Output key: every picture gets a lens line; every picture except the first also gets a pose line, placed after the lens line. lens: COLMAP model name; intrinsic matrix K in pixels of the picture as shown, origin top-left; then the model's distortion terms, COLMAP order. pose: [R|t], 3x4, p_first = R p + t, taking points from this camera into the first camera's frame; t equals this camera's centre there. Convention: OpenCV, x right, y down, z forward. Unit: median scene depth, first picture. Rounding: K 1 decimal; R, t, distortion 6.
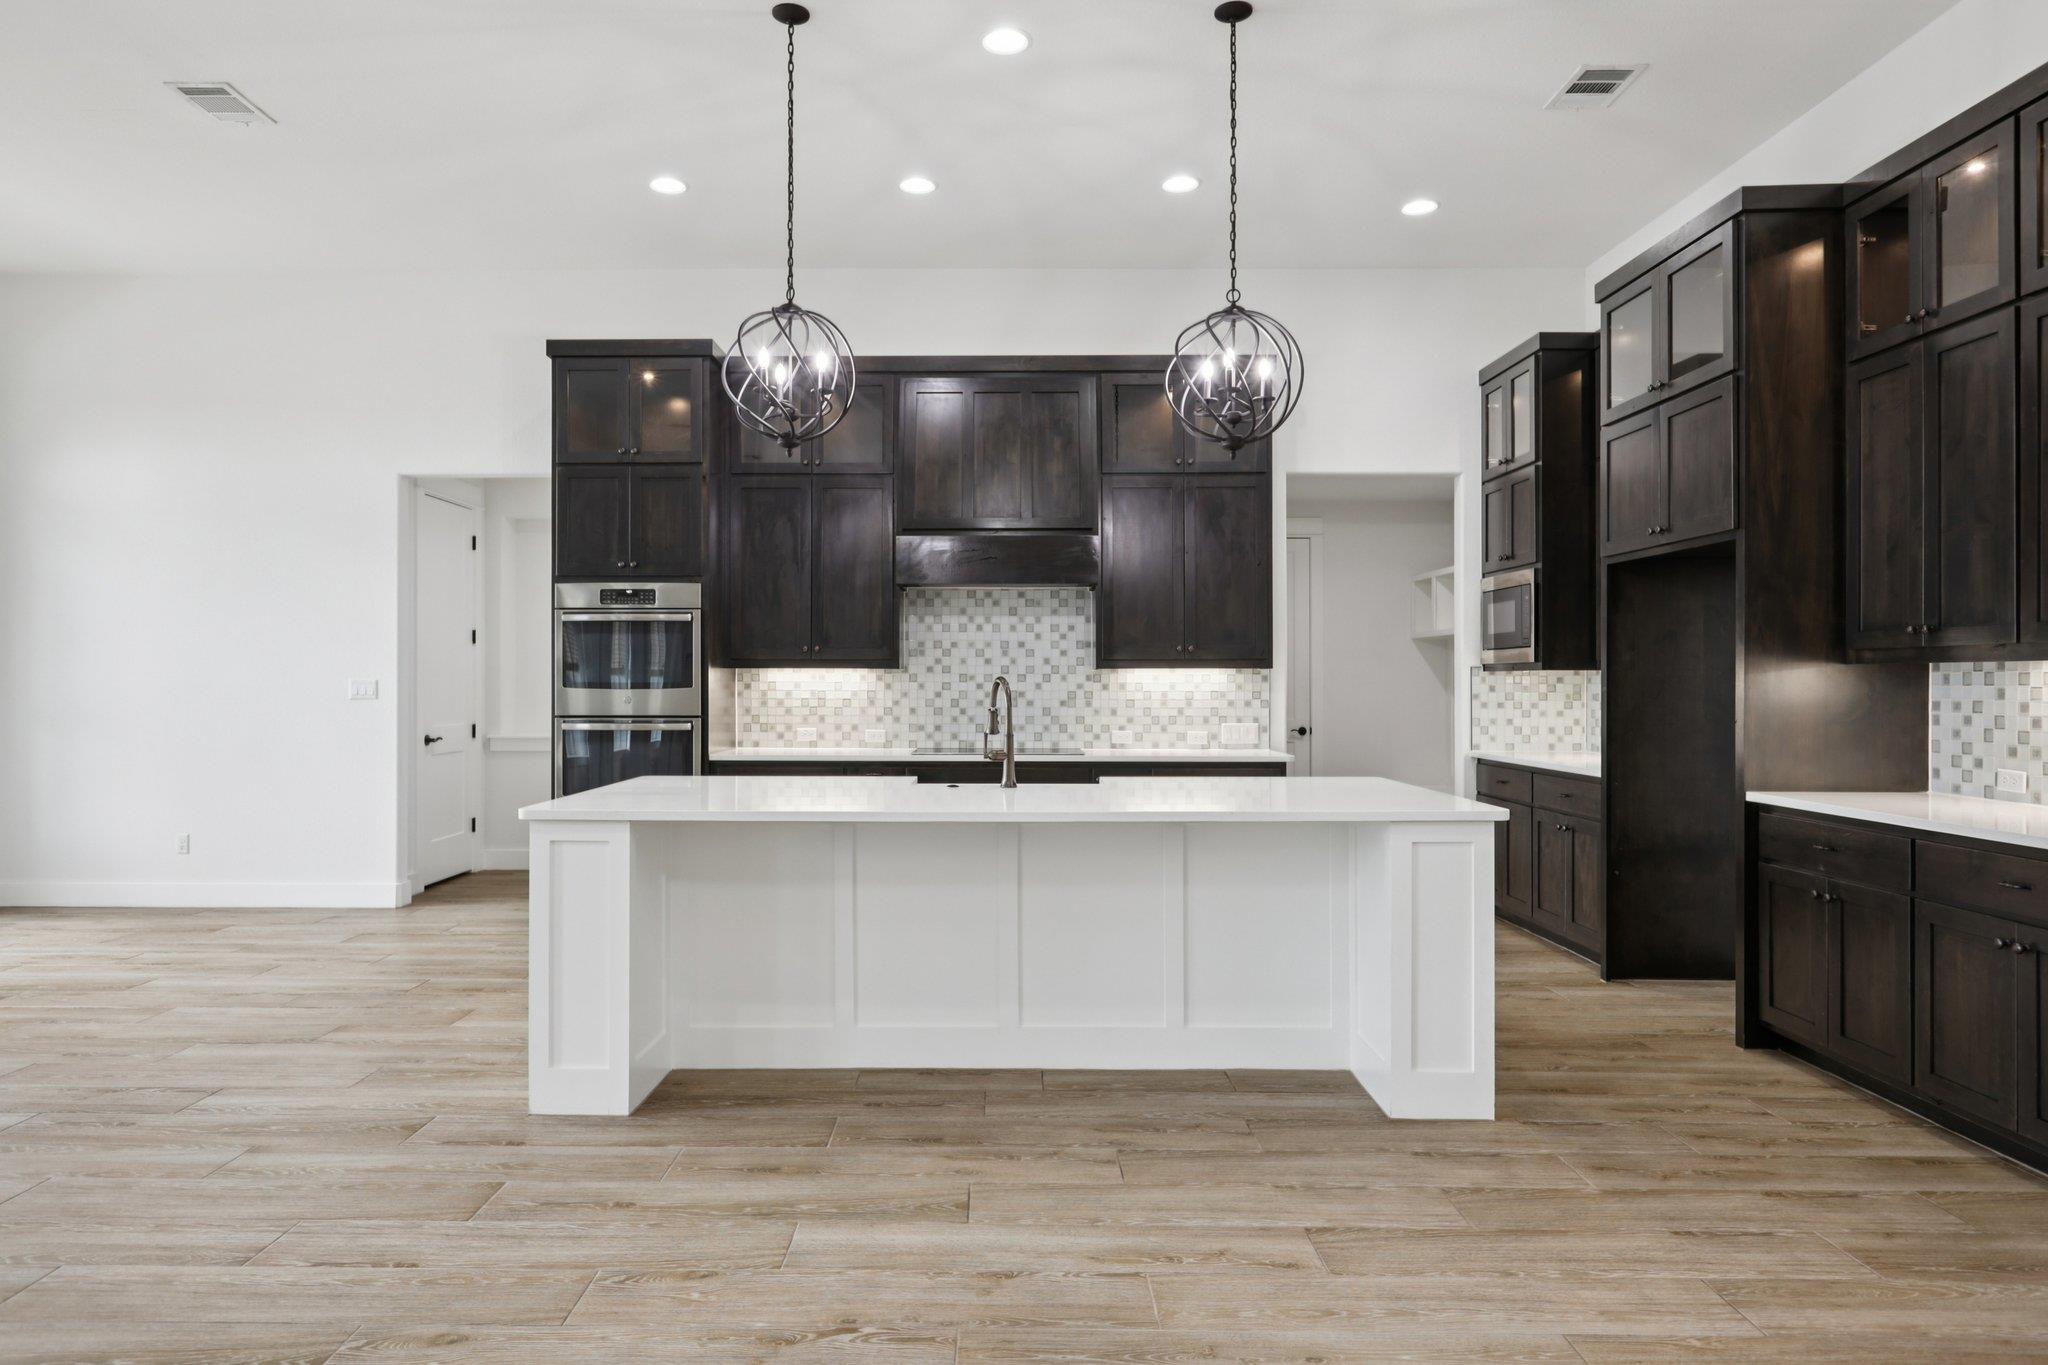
lens RADIAL K [[1231.4, 0, 1026.0], [0, 1231.4, 680.0], [0, 0, 1]] dist [0.001109, 0.001389]
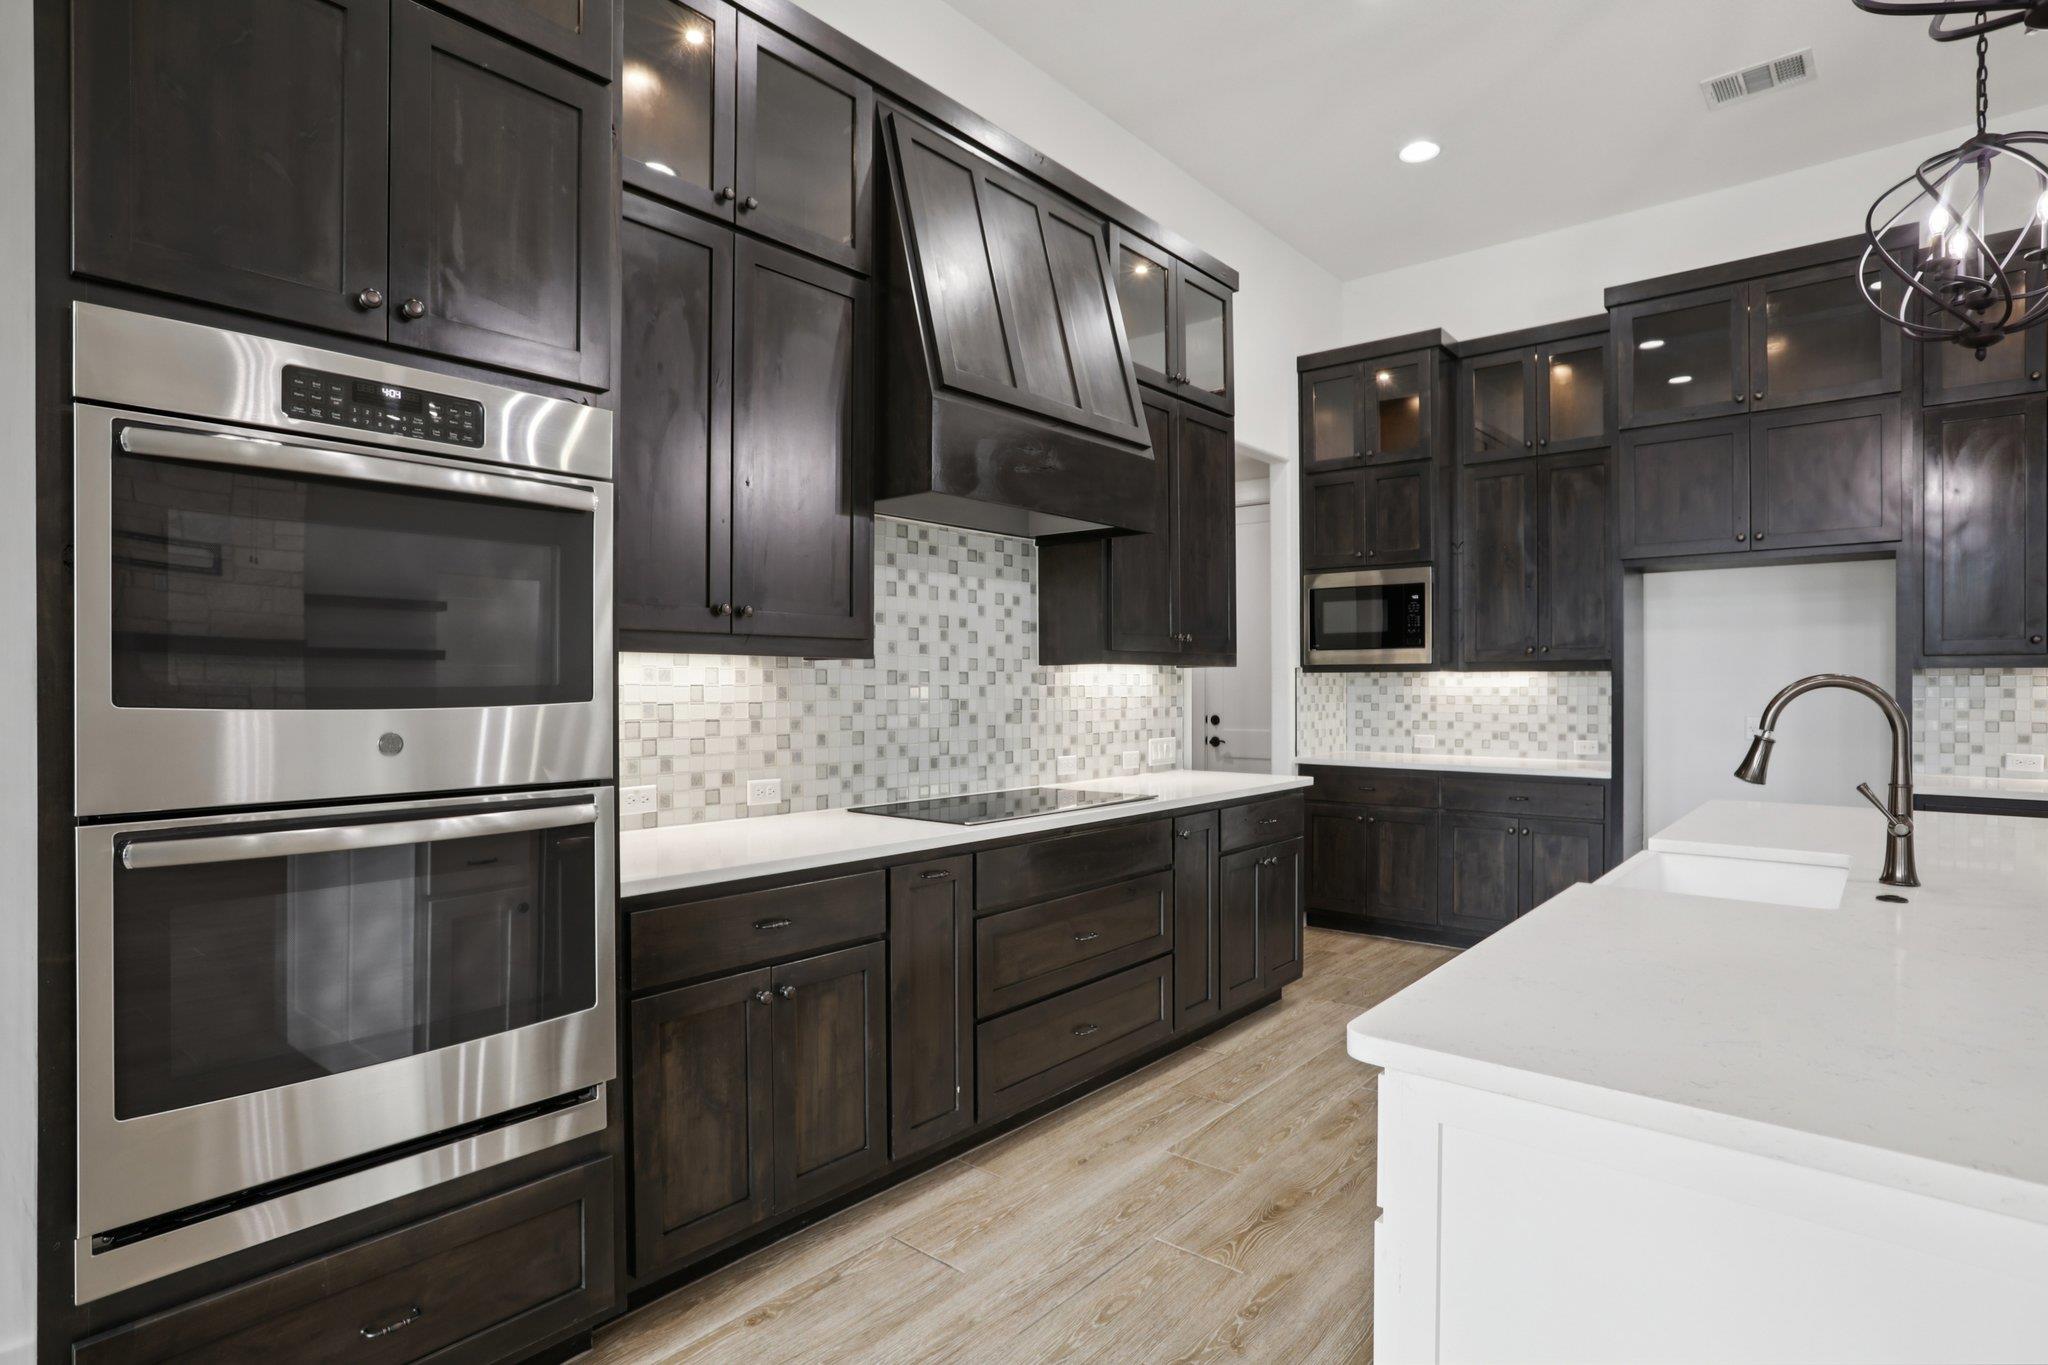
lens RADIAL K [[1063.3, 0, 1028.3], [0, 1063.3, 674.4], [0, 0, 1]] dist [-0.001483, 0.000869]
pose [[0.617808, 0.007066, 0.786297, -0.398454], [-0.000829, 0.999965, -0.008335, 0.001026], [-0.786328, 0.004498, 0.617793, 0.653753]]
